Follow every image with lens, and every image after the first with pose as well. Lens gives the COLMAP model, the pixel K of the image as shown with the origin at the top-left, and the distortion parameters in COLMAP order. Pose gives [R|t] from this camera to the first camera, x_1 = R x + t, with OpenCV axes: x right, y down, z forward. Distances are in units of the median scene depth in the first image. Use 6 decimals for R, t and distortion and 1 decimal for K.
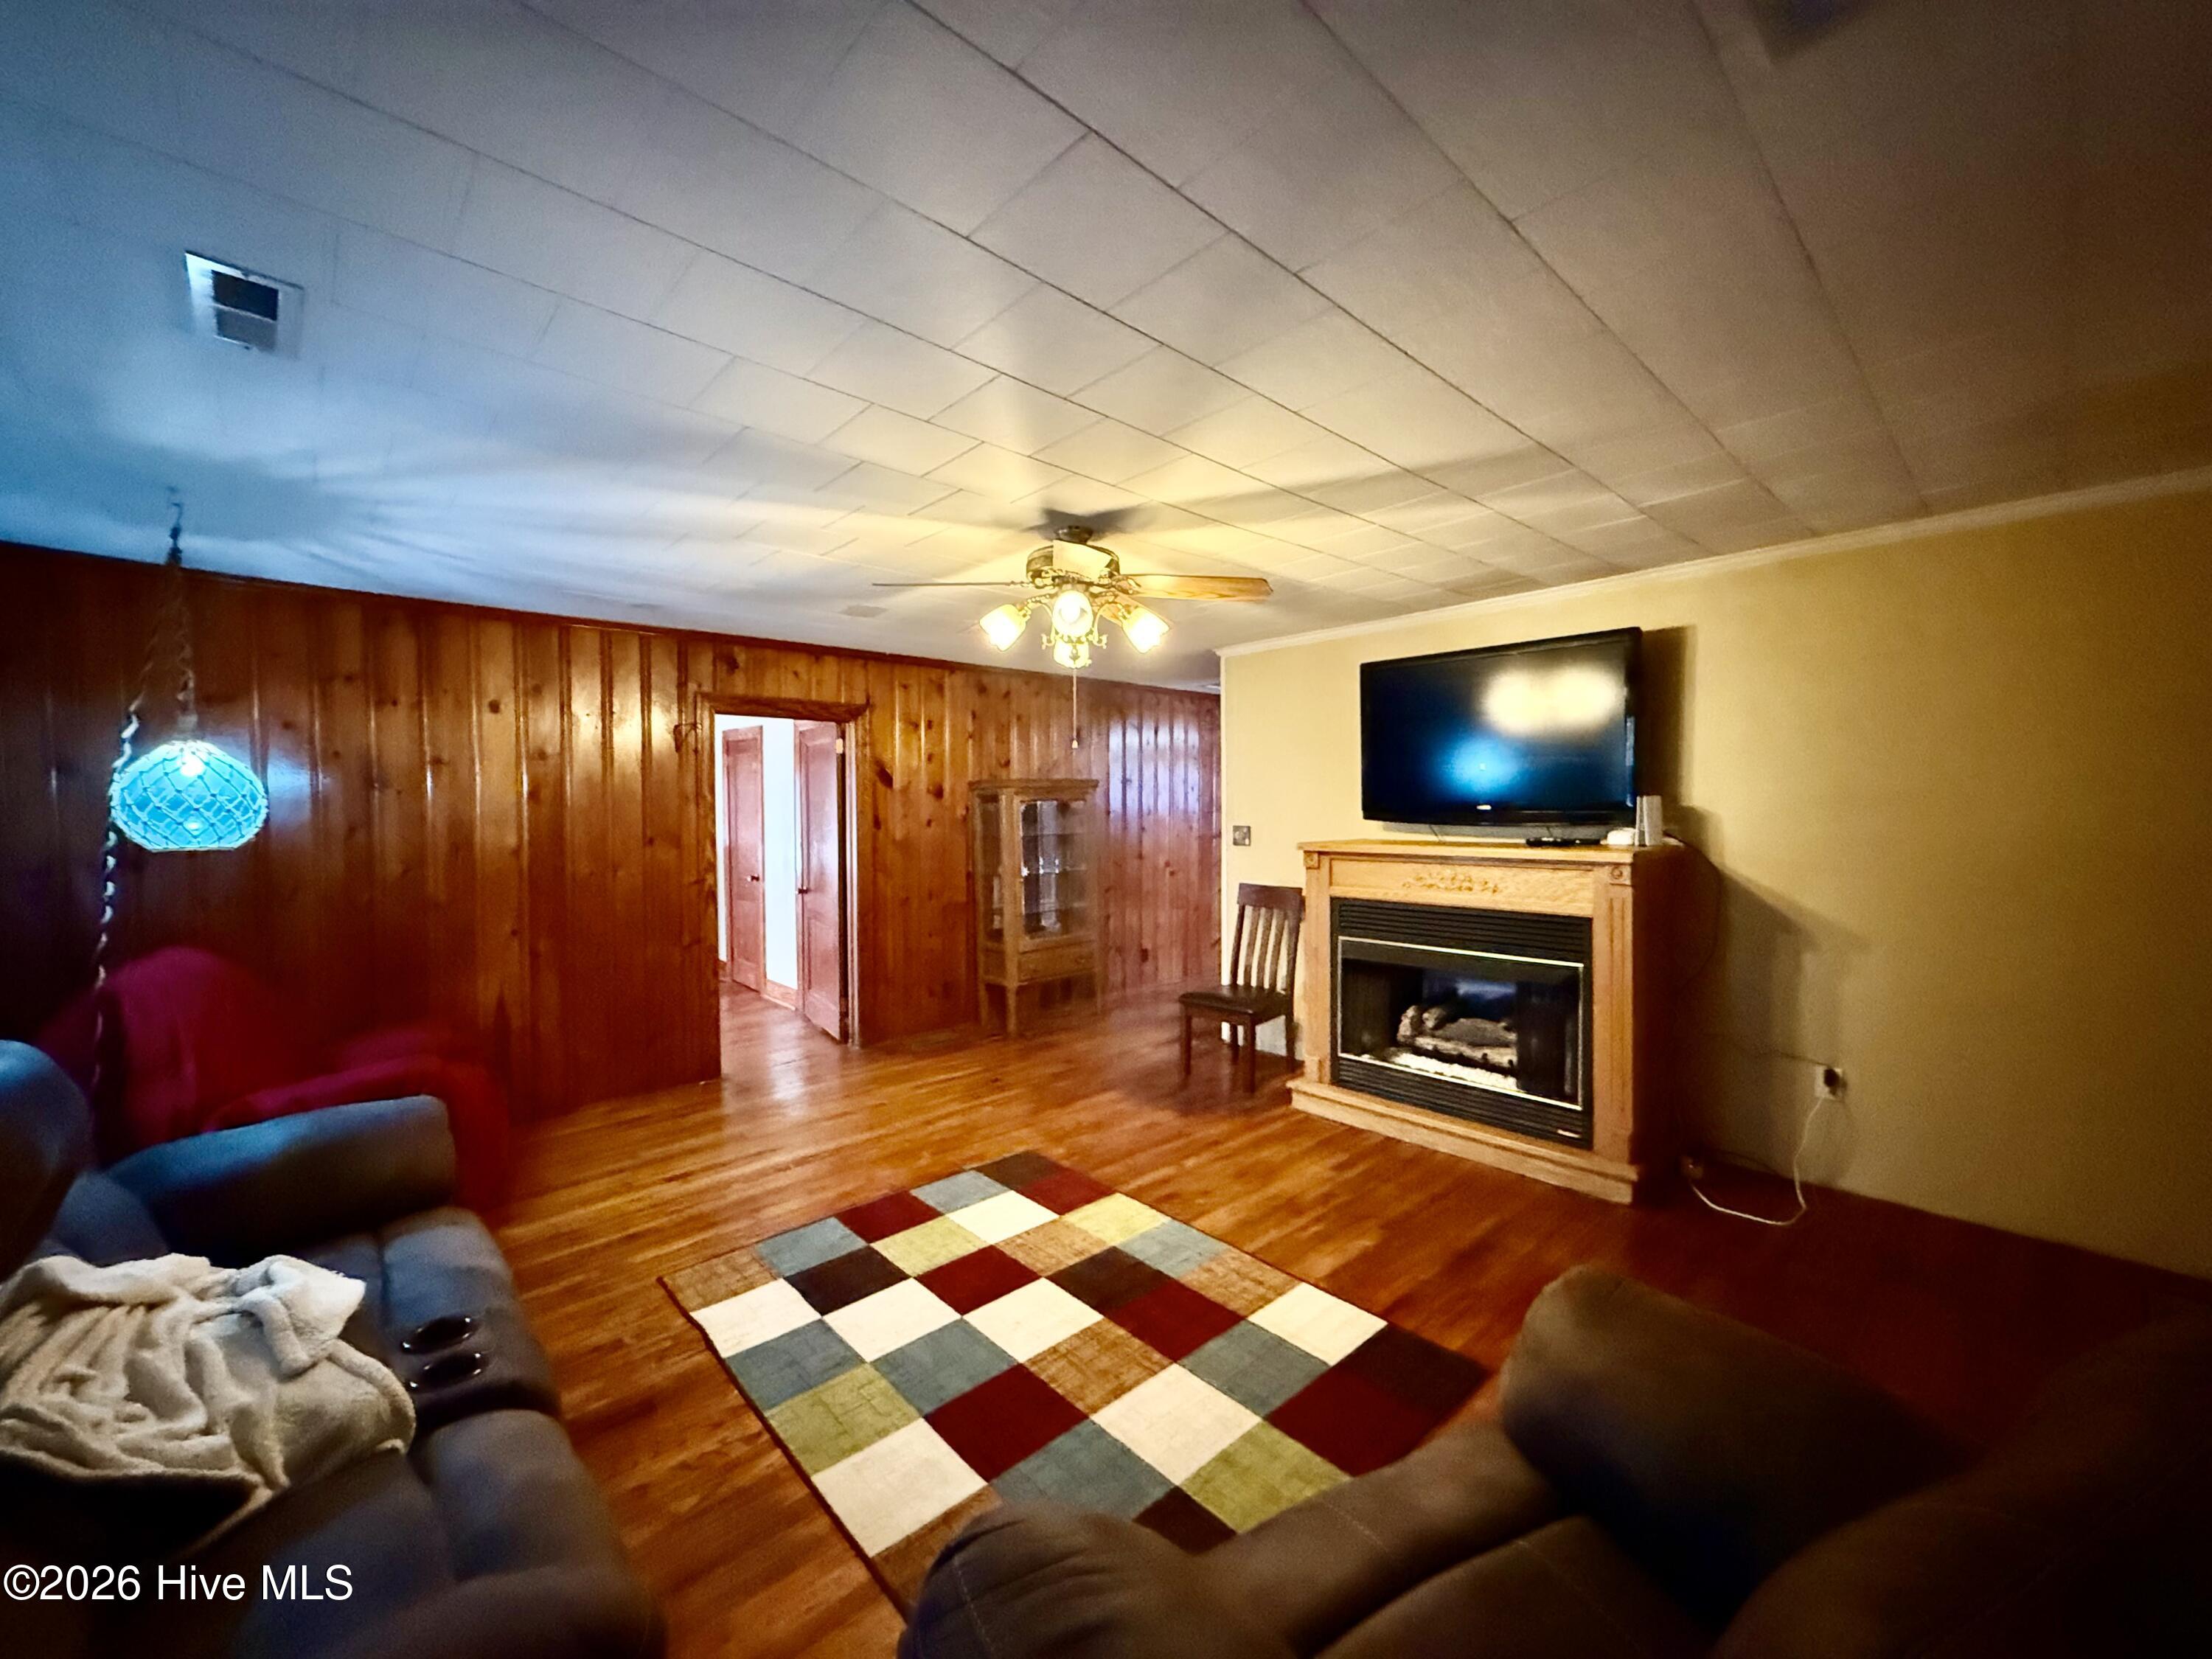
lens RADIAL K [[881.8, 0, 1105.5], [0, 881.8, 828.1], [0, 0, 1]] dist [-0.000965, 0.000666]
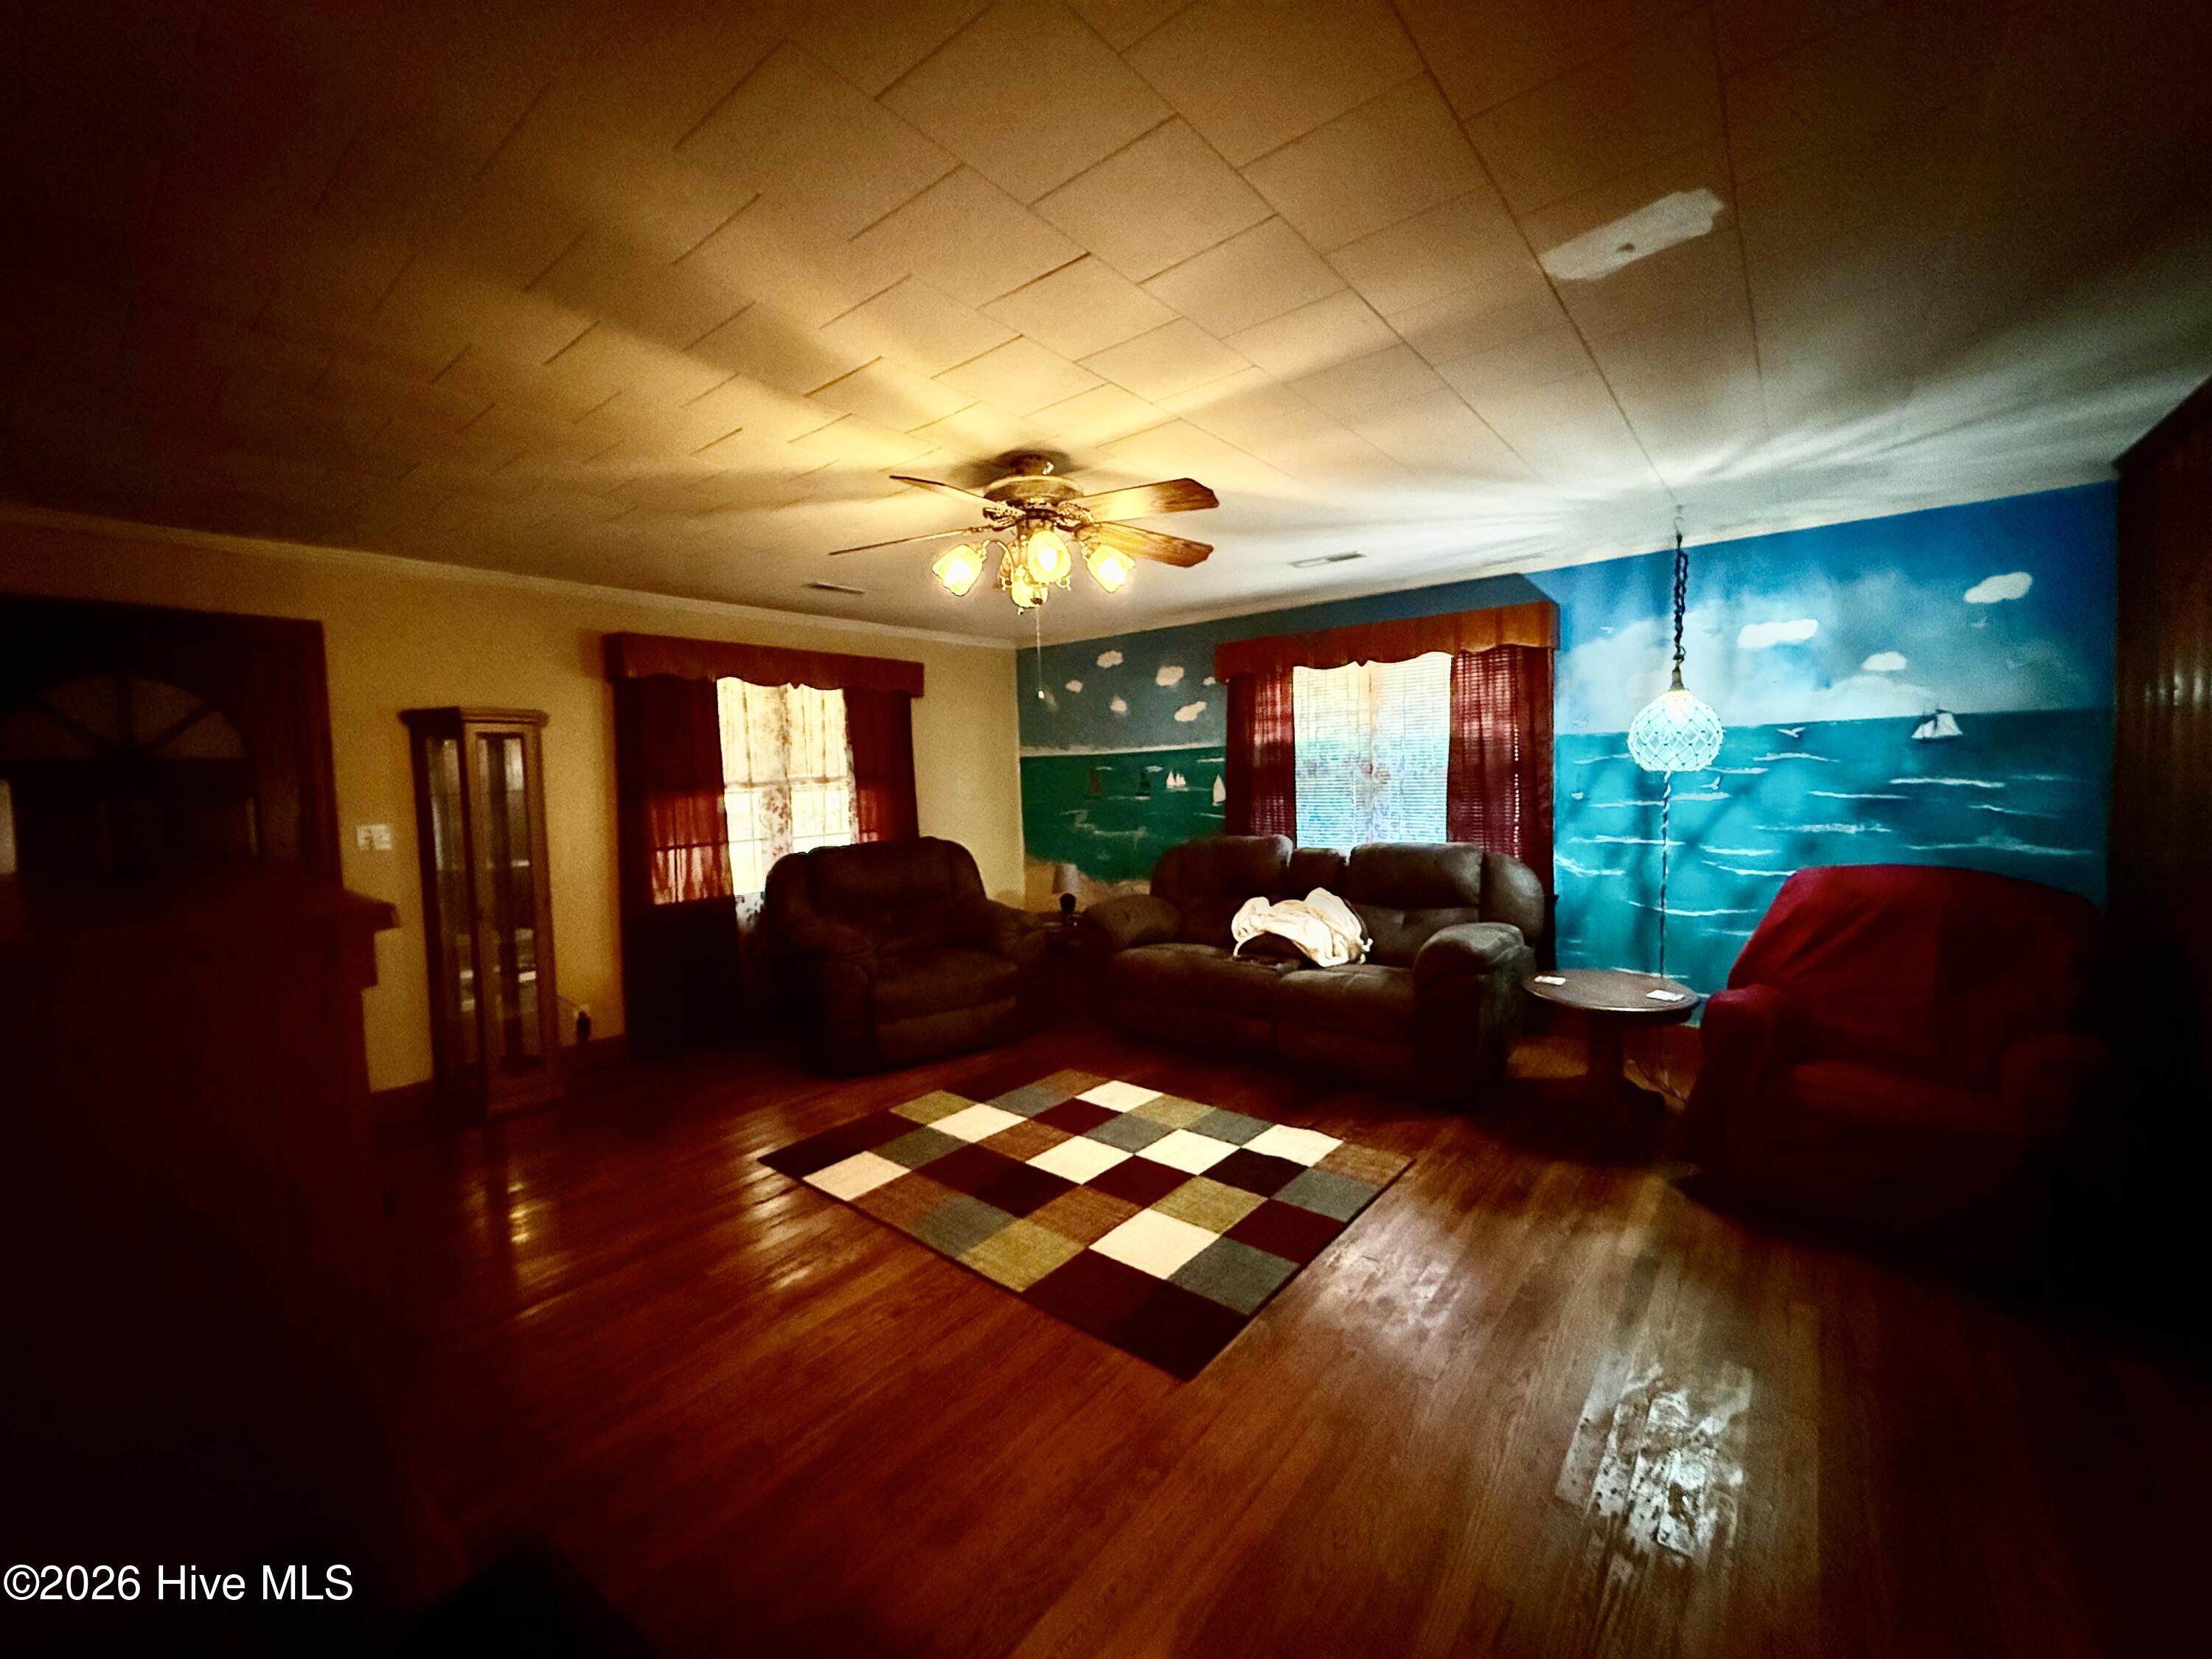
lens RADIAL K [[881.8, 0, 1101.2], [0, 881.8, 823.8], [0, 0, 1]] dist [-0.000965, 0.000666]
pose [[-0.989656, 0.042001, -0.137178, 0.037726], [0.030349, 0.995837, 0.085956, -0.035446], [0.140217, 0.080903, -0.986810, 1.979057]]
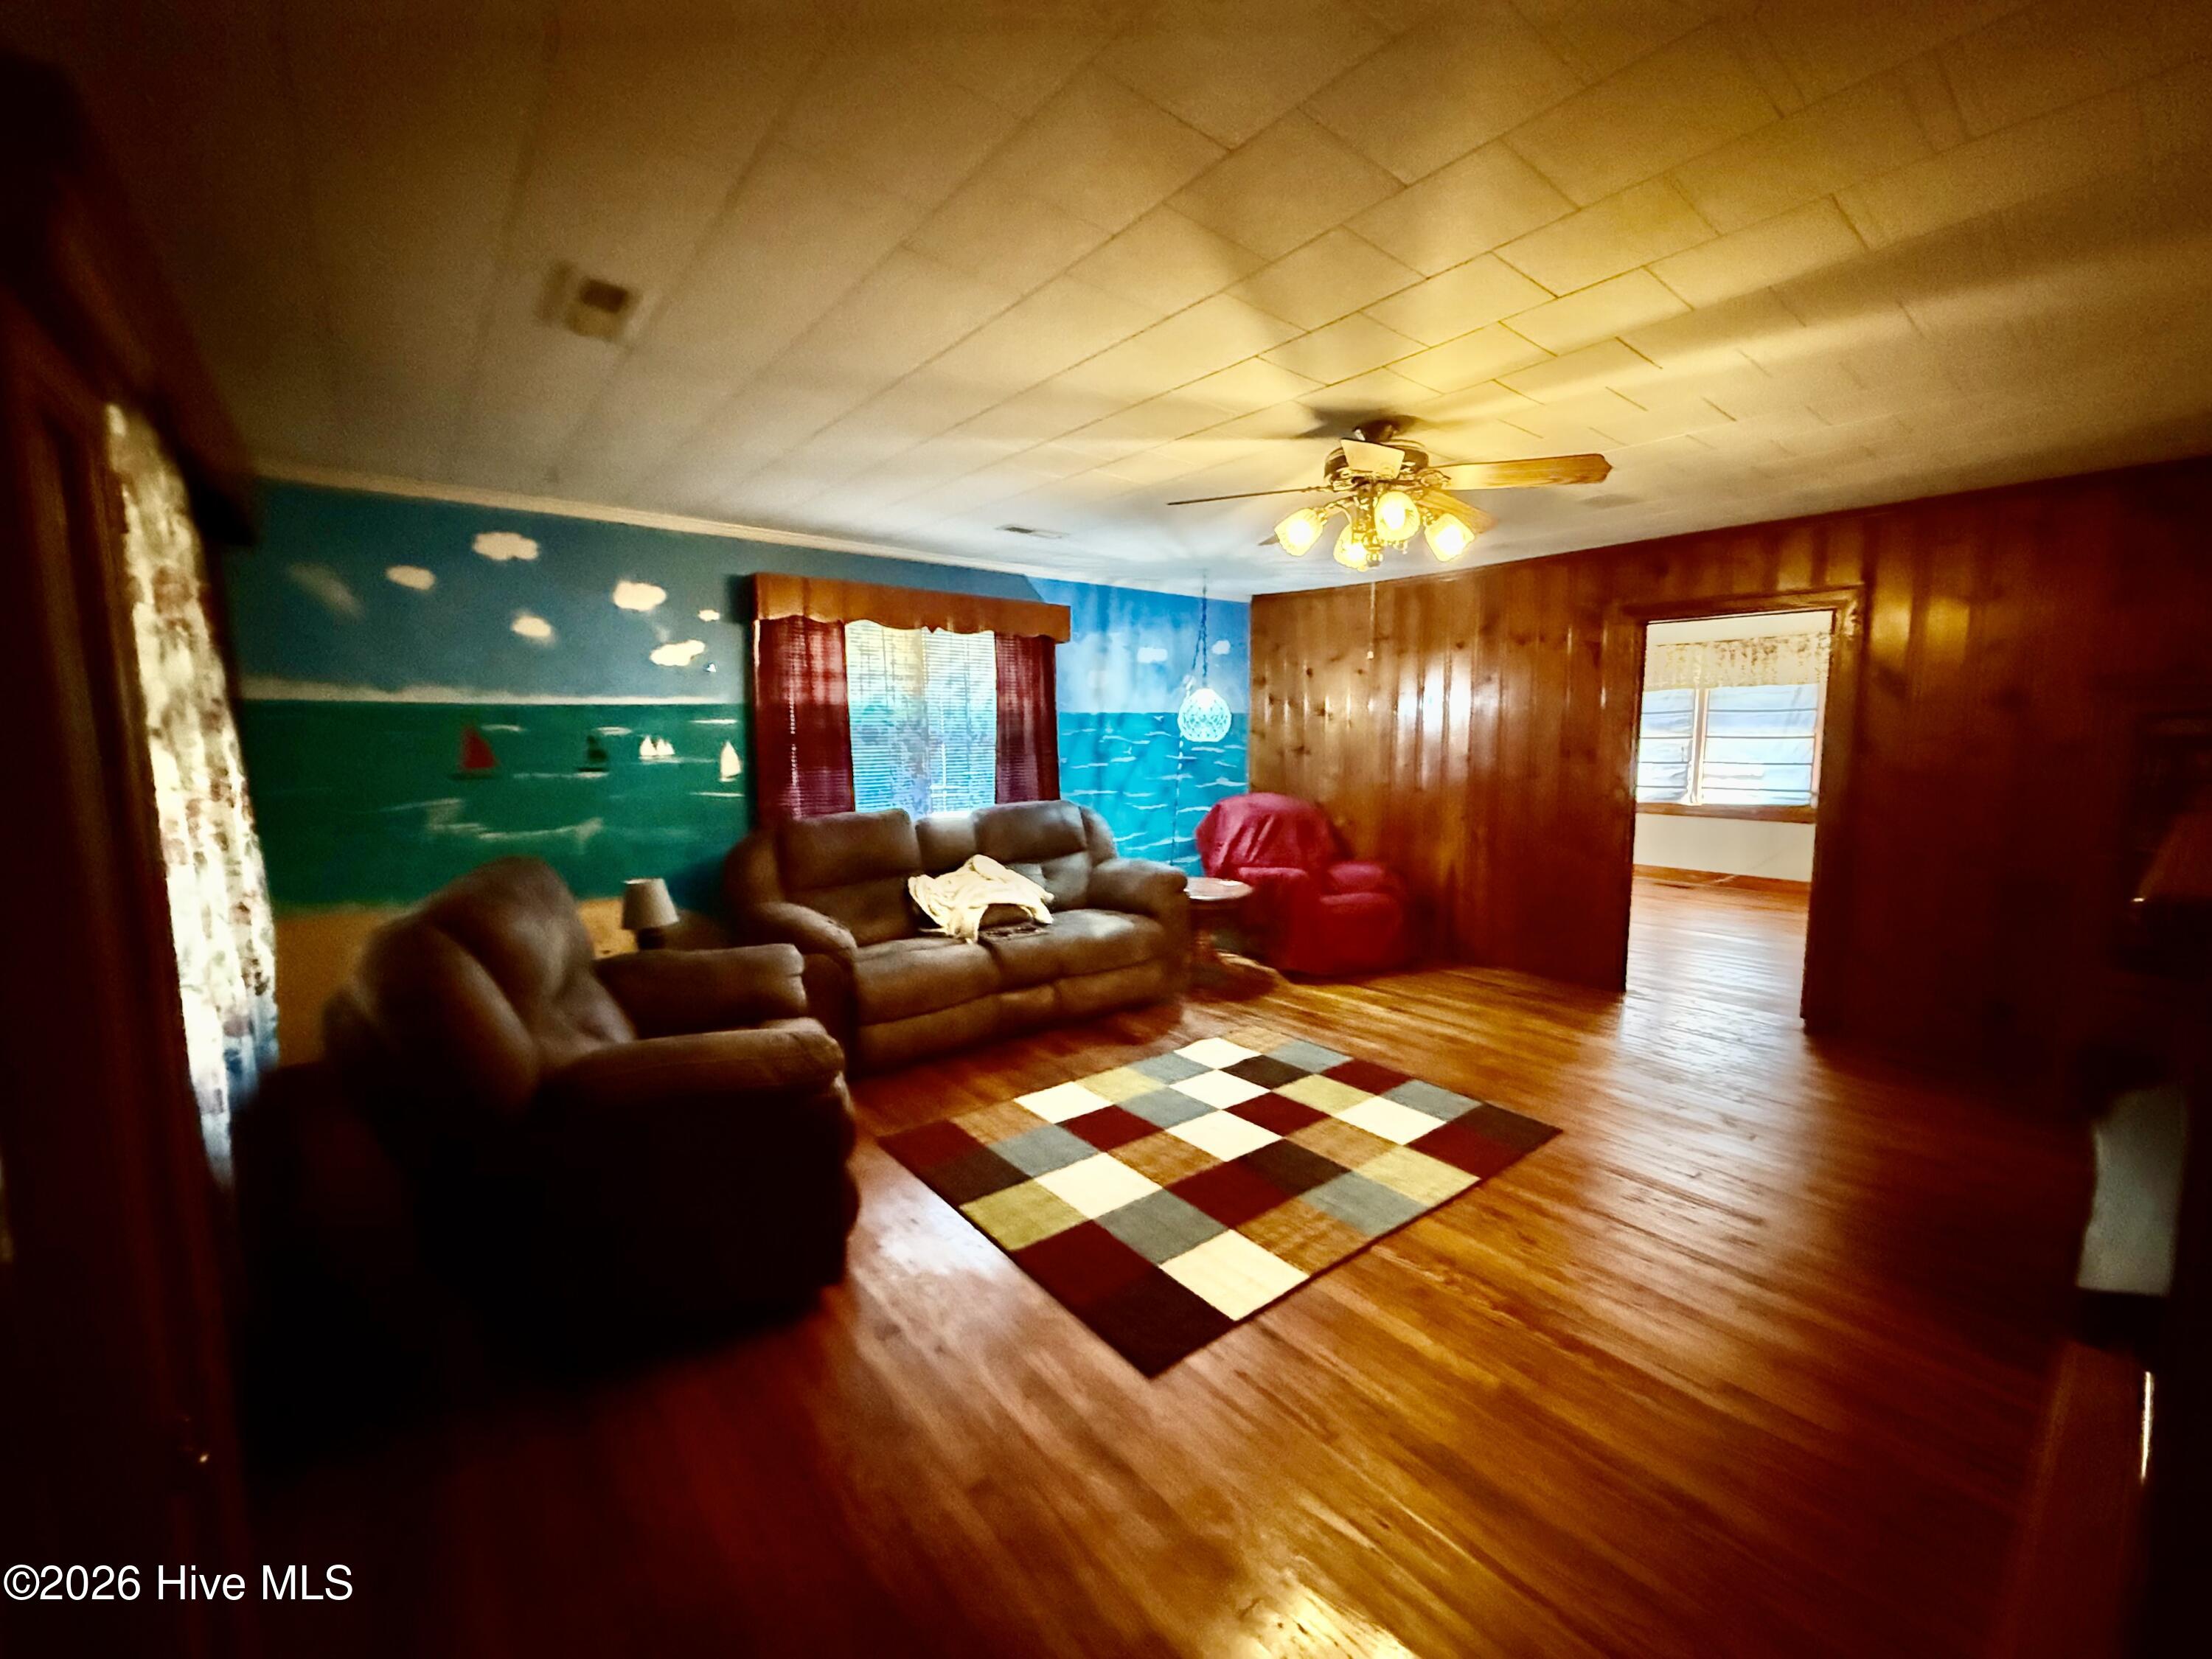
lens RADIAL K [[881.8, 0, 1096.8], [0, 881.8, 832.1], [0, 0, 1]] dist [-0.000965, 0.000666]
pose [[-0.072306, 0.122907, -0.989781, 0.983683], [-0.025032, 0.991842, 0.124991, -0.016540], [0.997068, 0.033814, -0.068640, 0.791866]]
